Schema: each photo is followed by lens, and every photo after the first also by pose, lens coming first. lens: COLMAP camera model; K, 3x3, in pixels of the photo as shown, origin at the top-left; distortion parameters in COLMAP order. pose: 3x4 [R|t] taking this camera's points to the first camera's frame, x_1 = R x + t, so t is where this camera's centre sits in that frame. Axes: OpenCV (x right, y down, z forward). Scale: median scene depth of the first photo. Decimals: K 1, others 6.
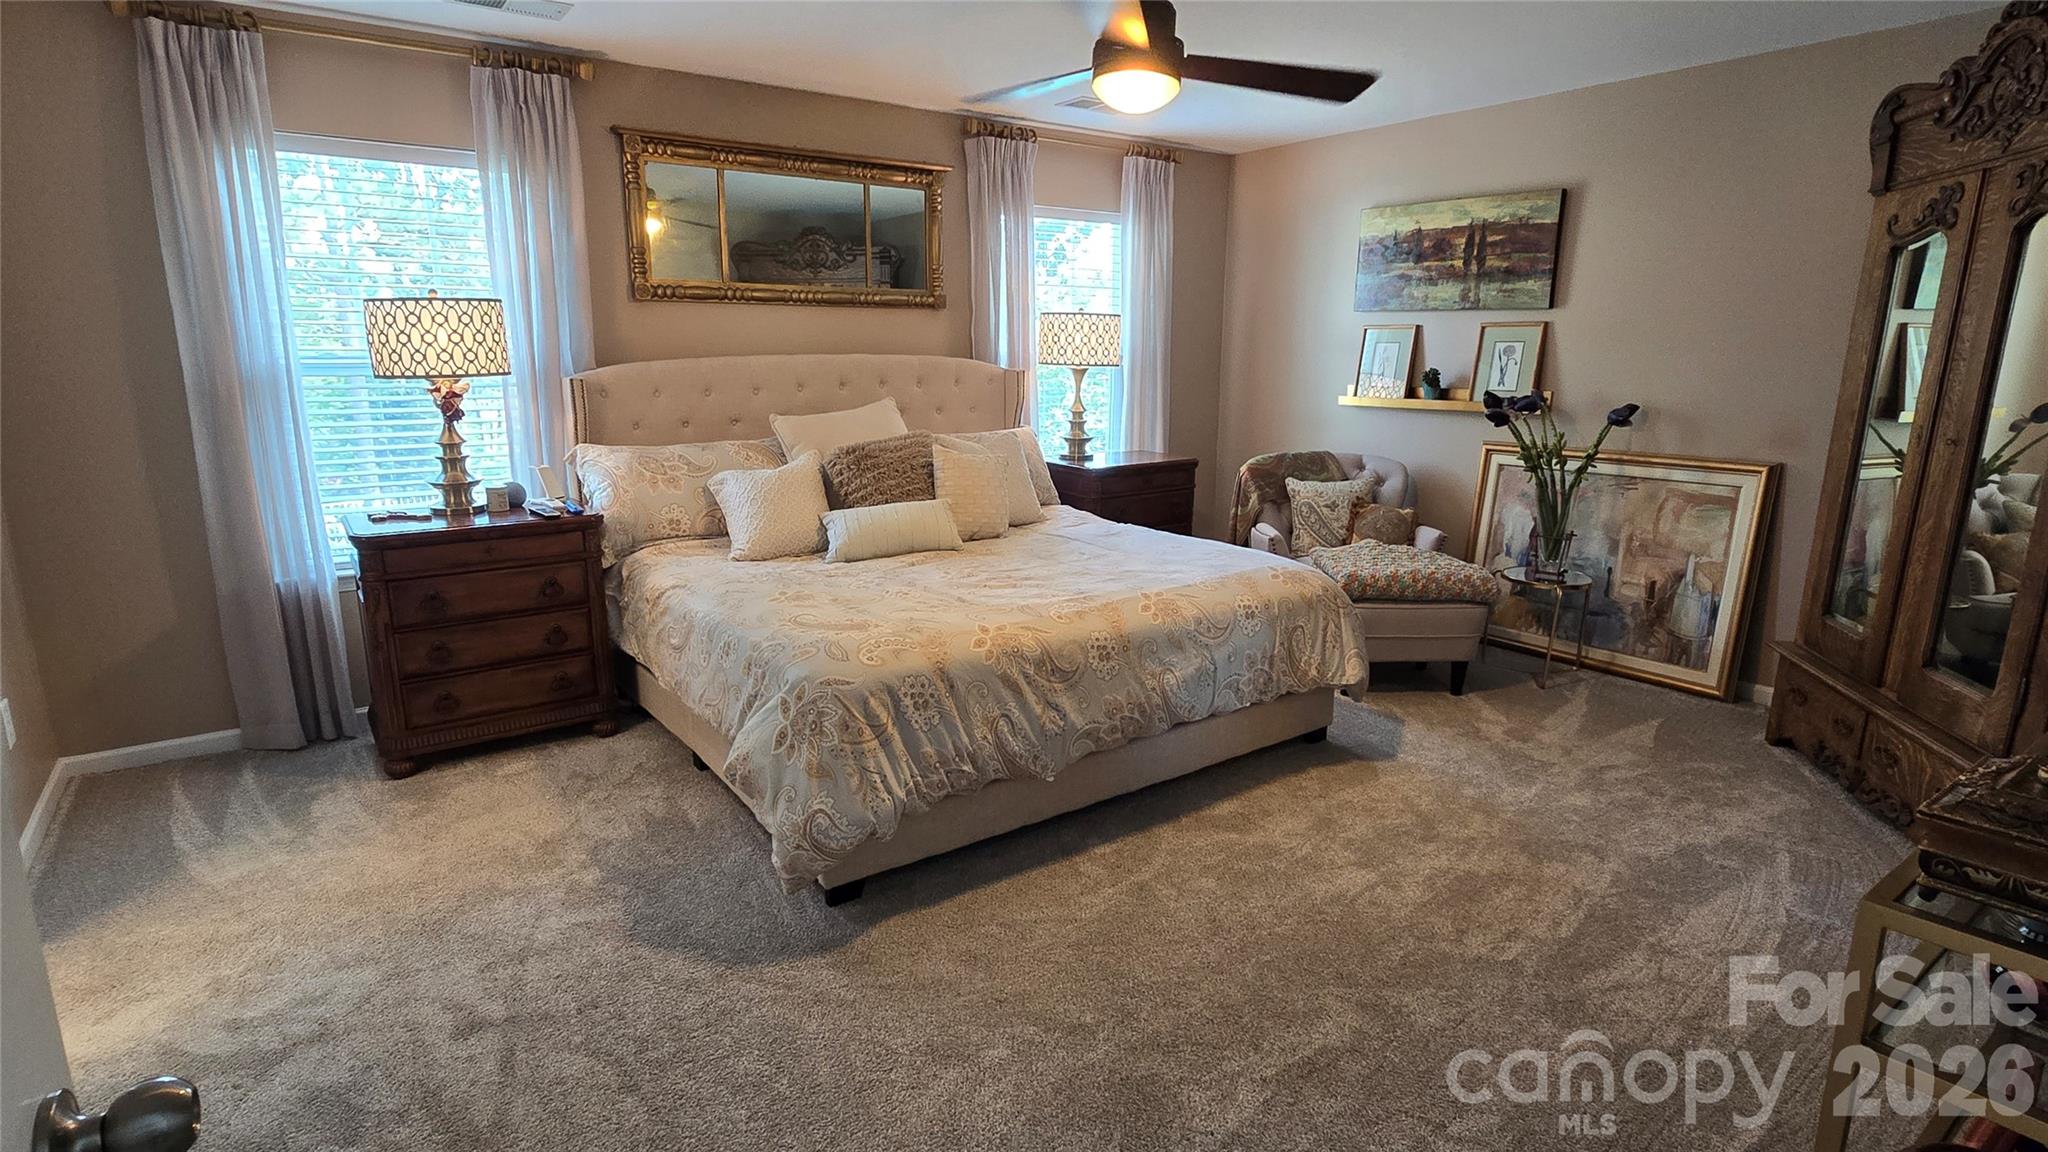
lens RADIAL K [[1036.7, 0, 1024.0], [0, 1036.7, 576.0], [0, 0, 1]] dist [0.000276, 0.000377]
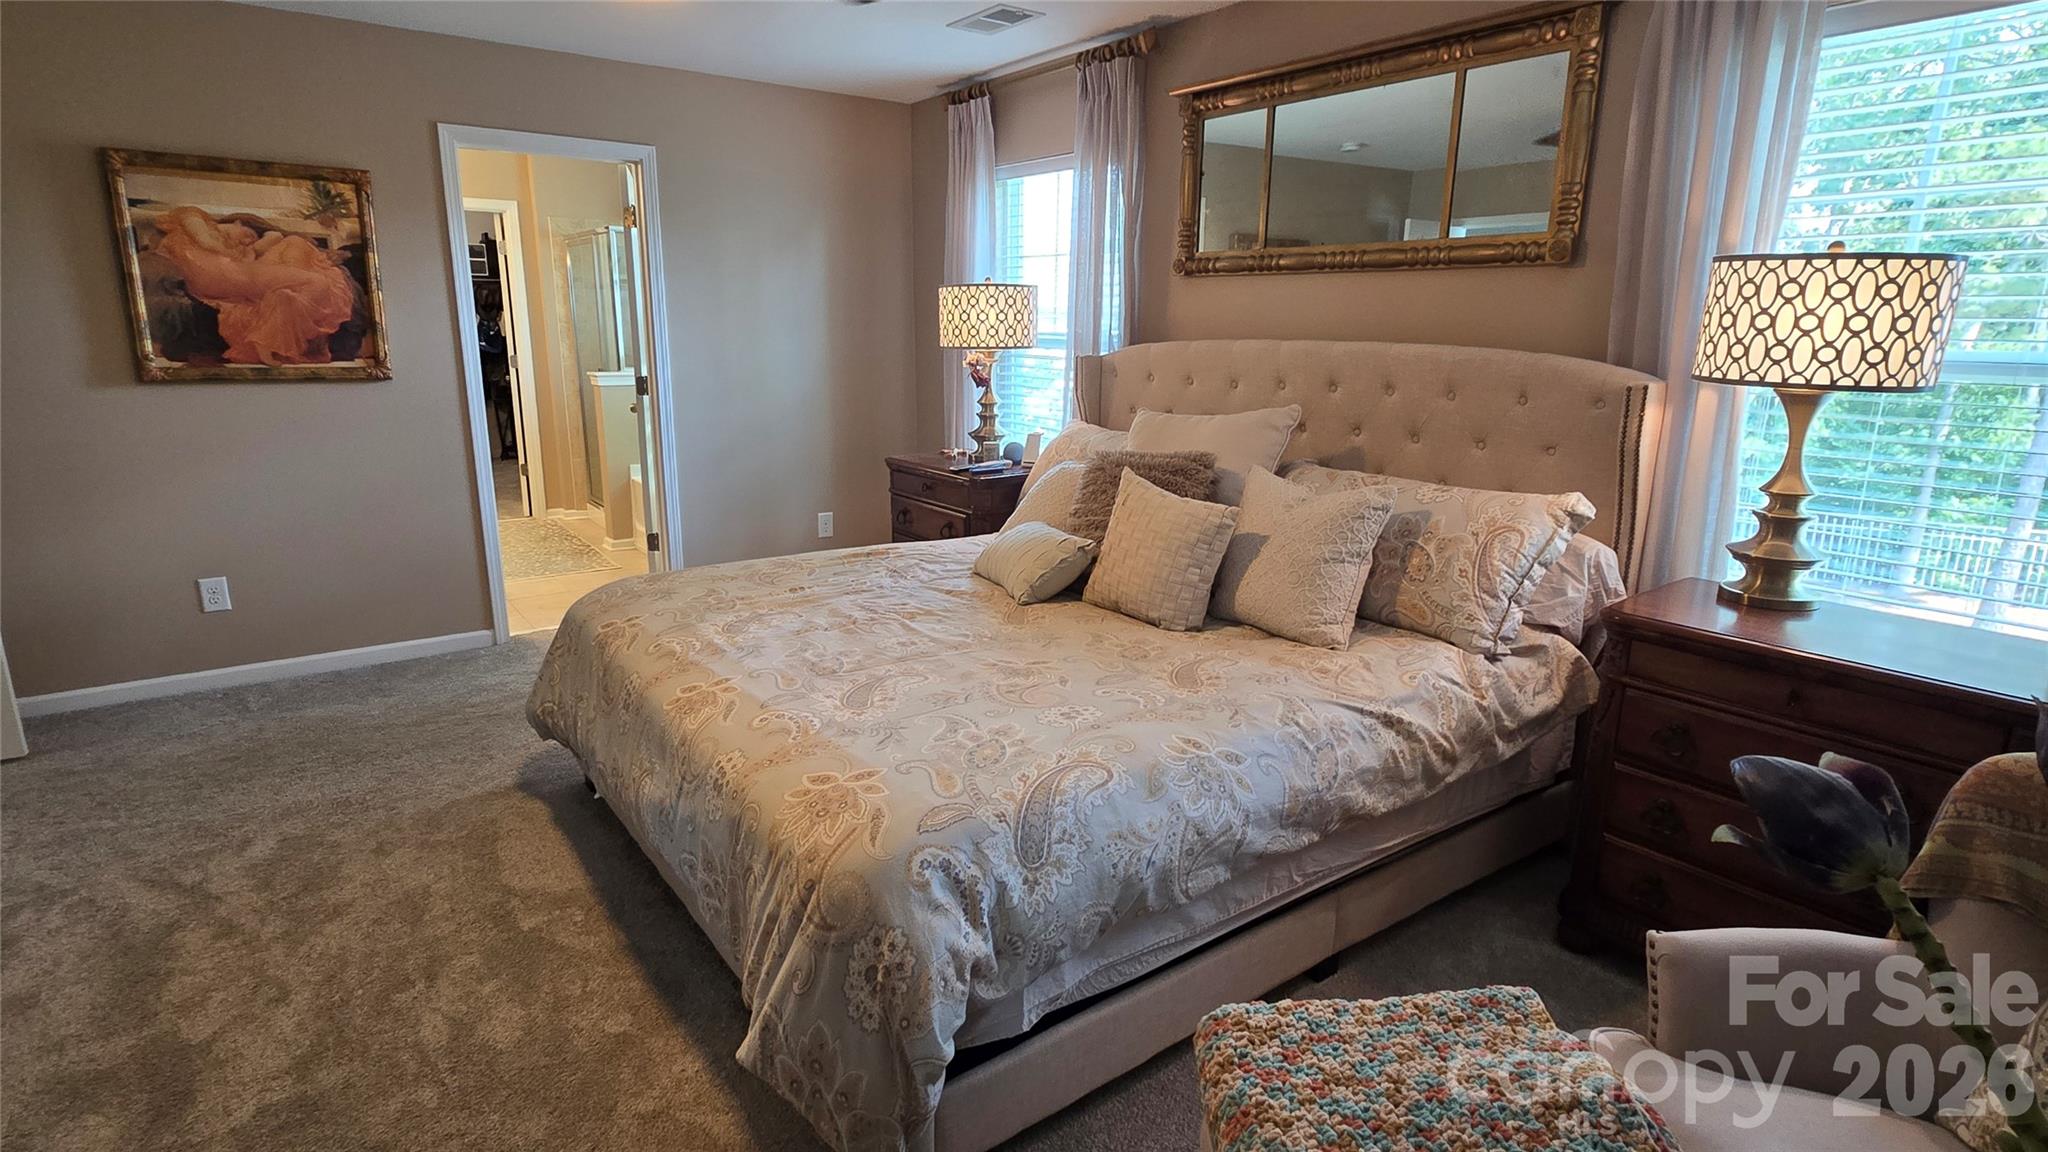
lens RADIAL K [[1036.7, 0, 1024.0], [0, 1036.7, 576.0], [0, 0, 1]] dist [0.000276, 0.000377]
pose [[0.003163, 0.237562, -0.971367, 0.582841], [-0.227380, 0.946099, 0.230642, -0.190902], [0.973801, 0.220140, 0.057009, 0.852181]]
